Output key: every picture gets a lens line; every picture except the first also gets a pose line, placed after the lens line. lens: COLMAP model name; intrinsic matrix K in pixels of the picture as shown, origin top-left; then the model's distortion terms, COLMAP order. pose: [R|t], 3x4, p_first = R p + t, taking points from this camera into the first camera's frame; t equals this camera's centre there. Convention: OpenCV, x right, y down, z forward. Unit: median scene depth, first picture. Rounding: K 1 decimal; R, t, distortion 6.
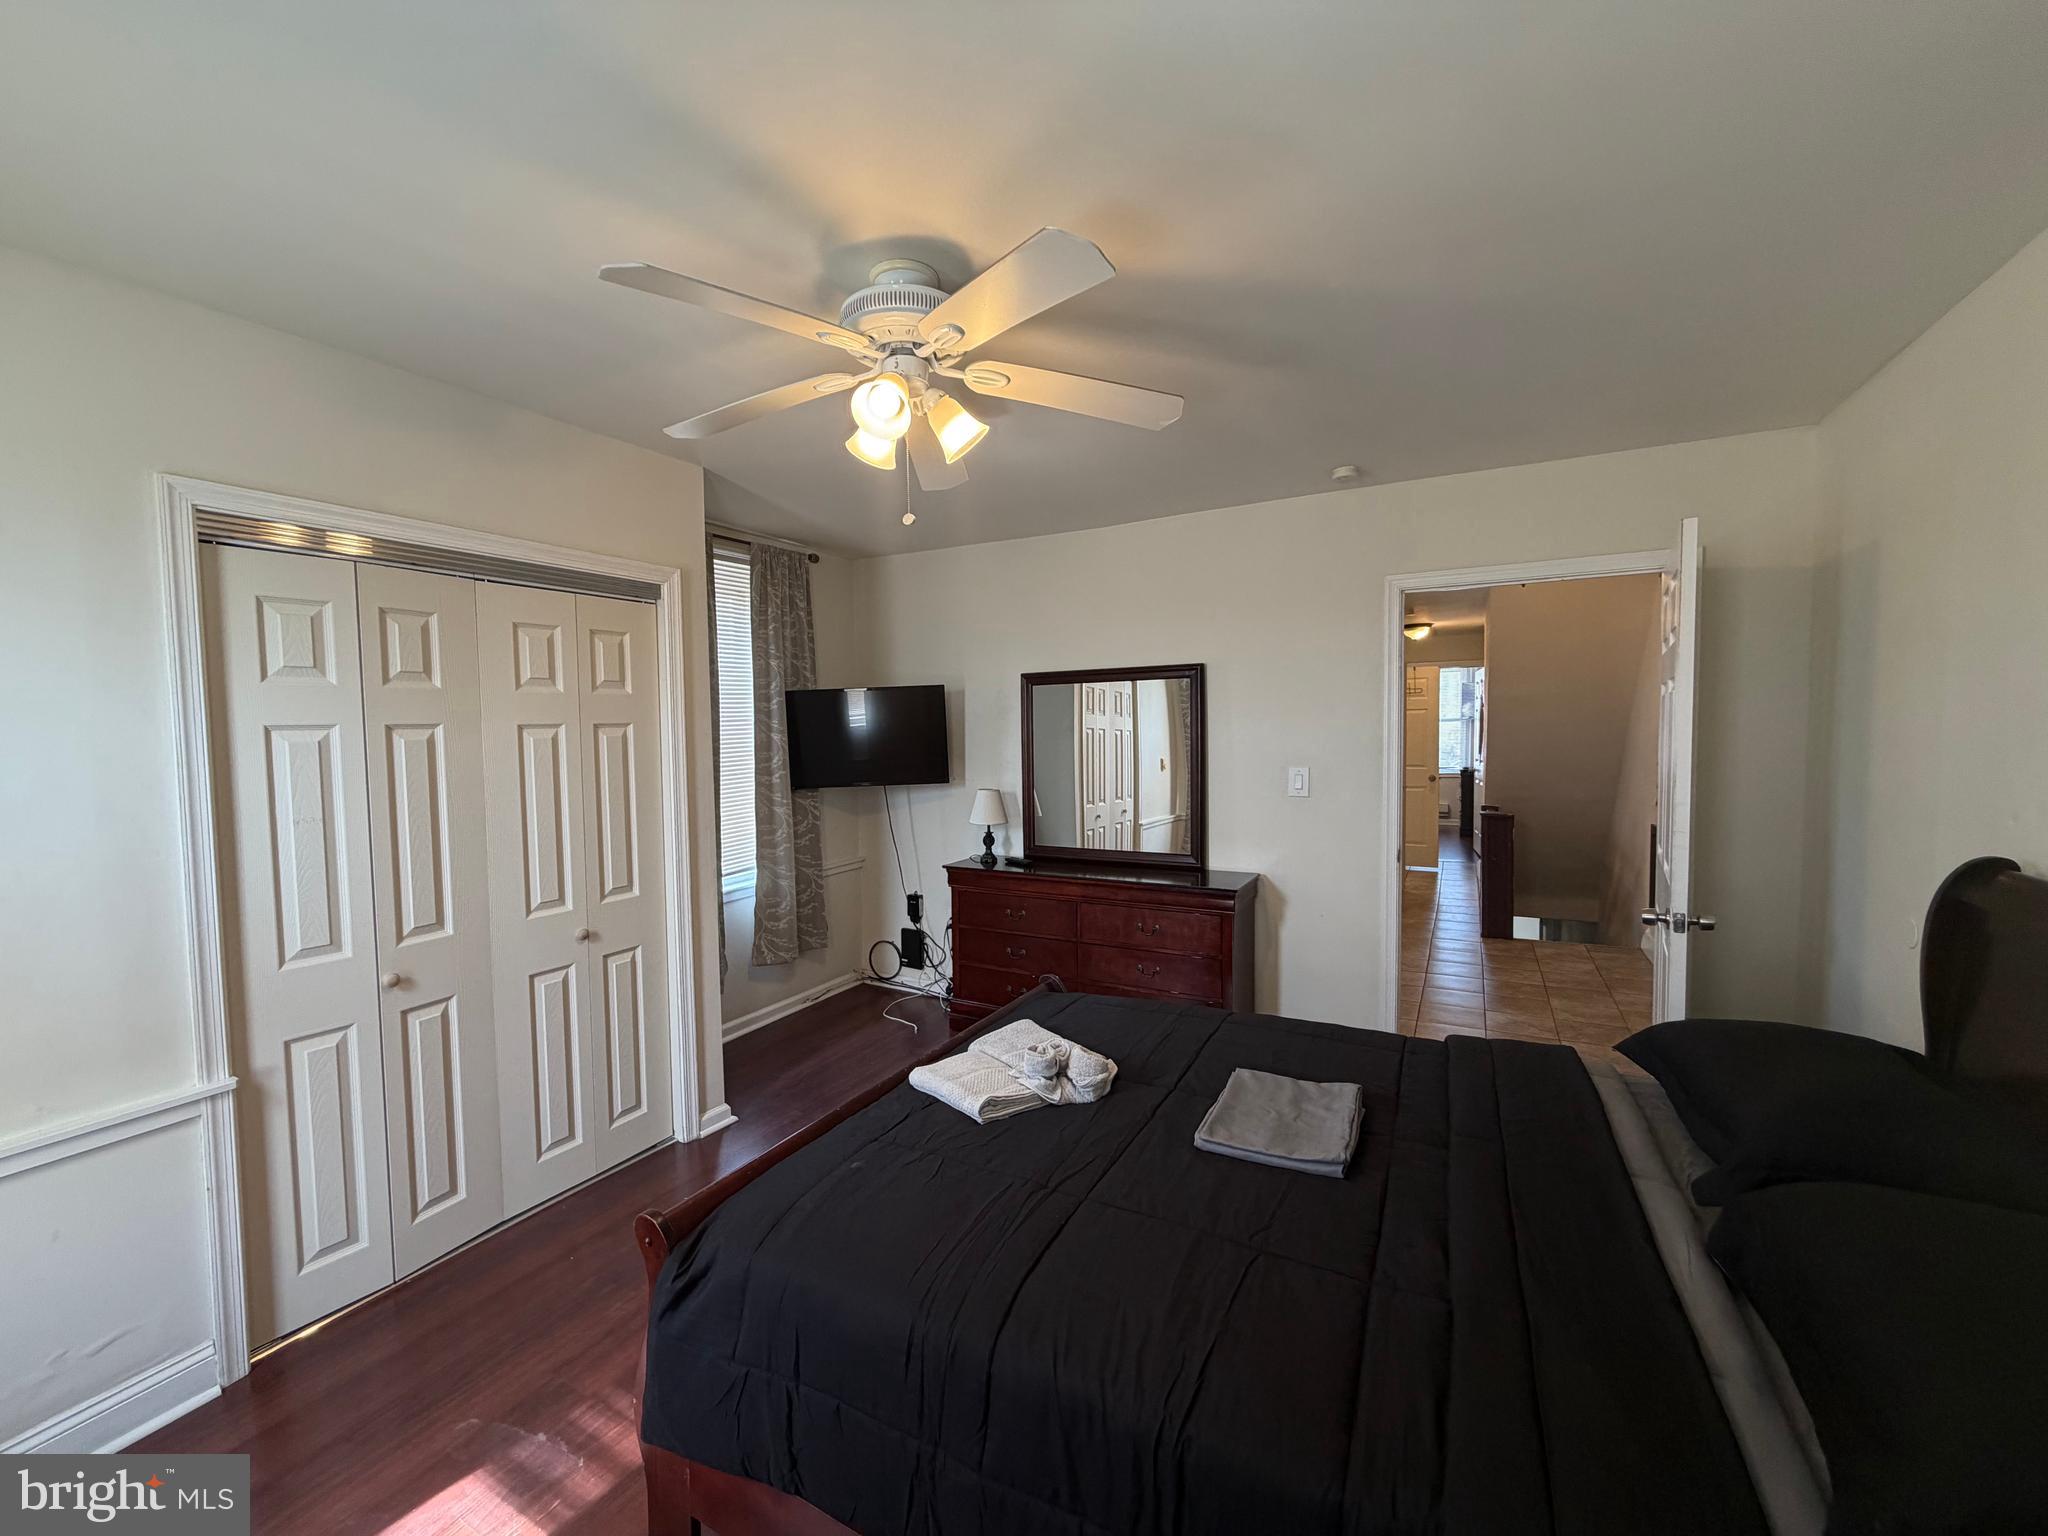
lens RADIAL K [[801.6, 0, 1024.0], [0, 801.6, 768.0], [0, 0, 1]] dist [0.000034, 0.000130]
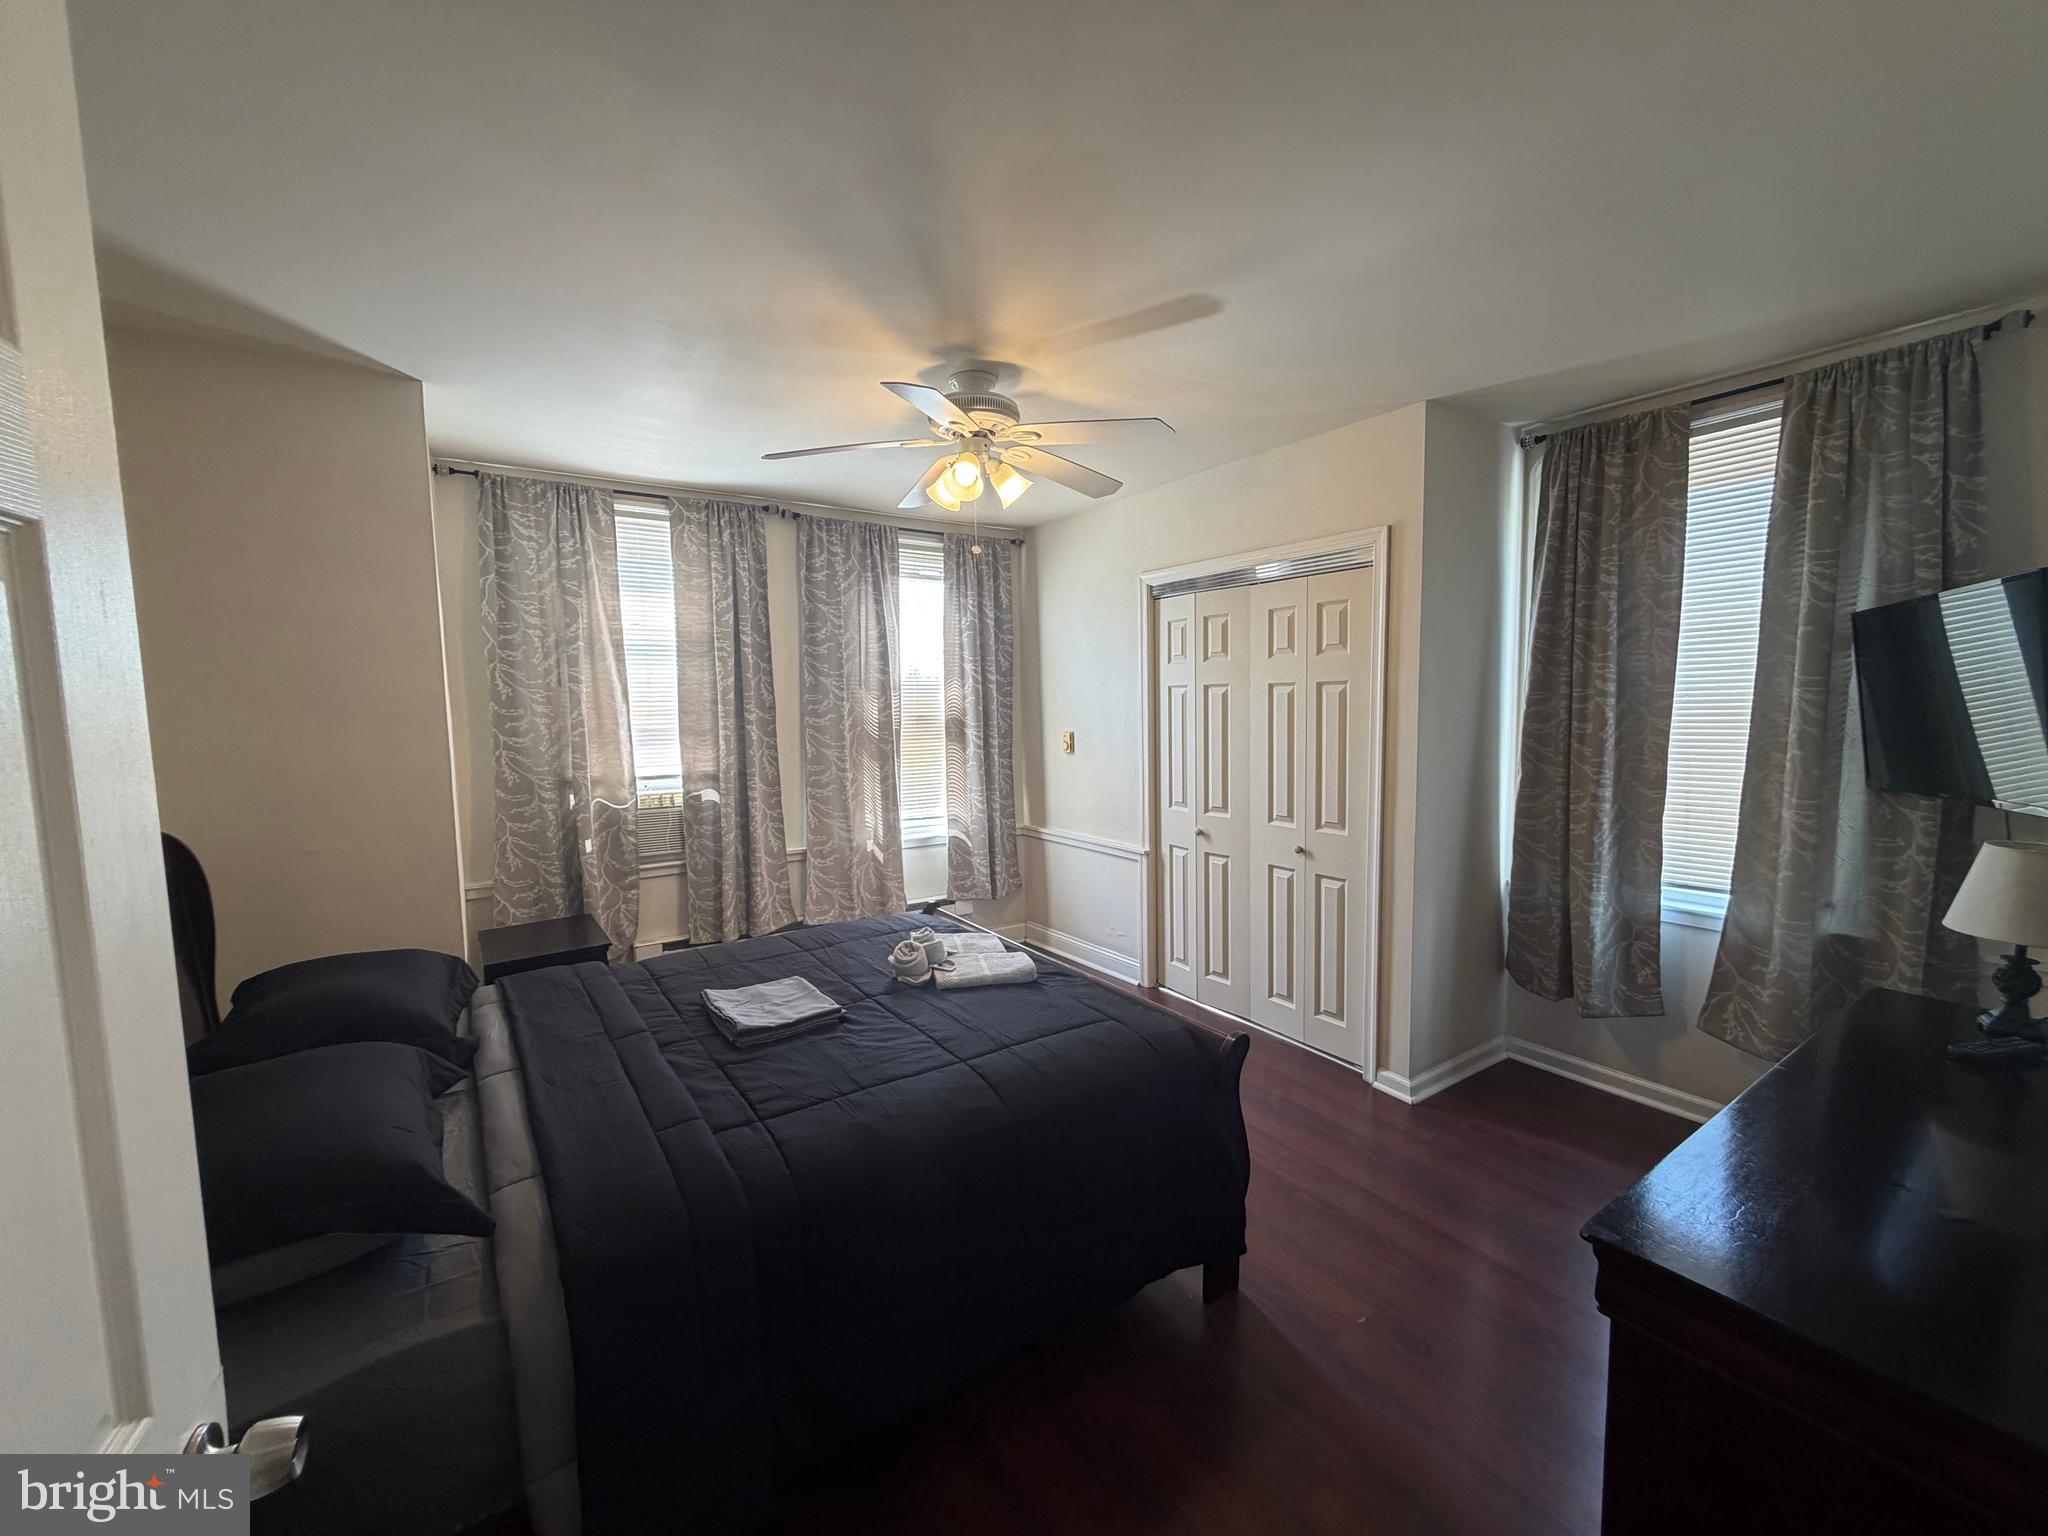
lens RADIAL K [[818.8, 0, 1024.0], [0, 818.8, 768.0], [0, 0, 1]] dist [-0.000664, 0.000369]
pose [[-0.447038, 0.098045, -0.889125, 0.863554], [-0.025081, 0.992210, 0.122023, -0.073699], [0.894163, 0.076849, -0.441097, 1.298196]]
